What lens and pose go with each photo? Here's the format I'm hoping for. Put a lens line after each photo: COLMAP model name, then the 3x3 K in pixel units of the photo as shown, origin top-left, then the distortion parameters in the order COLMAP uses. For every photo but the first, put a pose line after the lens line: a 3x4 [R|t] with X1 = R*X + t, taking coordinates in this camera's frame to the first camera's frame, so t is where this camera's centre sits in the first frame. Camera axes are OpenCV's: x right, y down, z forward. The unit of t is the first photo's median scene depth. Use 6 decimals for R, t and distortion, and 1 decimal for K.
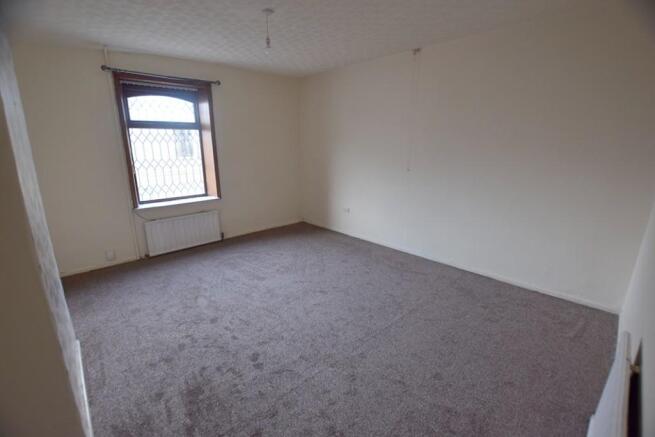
lens RADIAL K [[289.1, 0, 327.2], [0, 289.1, 207.9], [0, 0, 1]] dist [-0.003626, -0.000314]
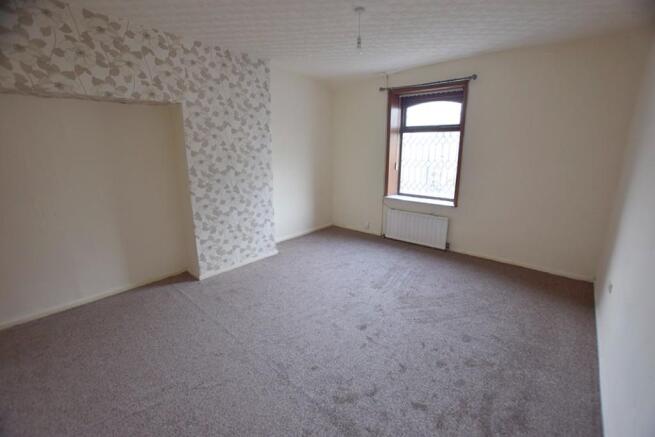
lens RADIAL K [[289.1, 0, 327.2], [0, 289.1, 207.9], [0, 0, 1]] dist [-0.003626, -0.000314]
pose [[0.134976, 0.216156, -0.966984, 0.521285], [-0.216787, 0.958713, 0.184047, -0.123560], [0.966843, 0.184787, 0.176263, 0.516818]]
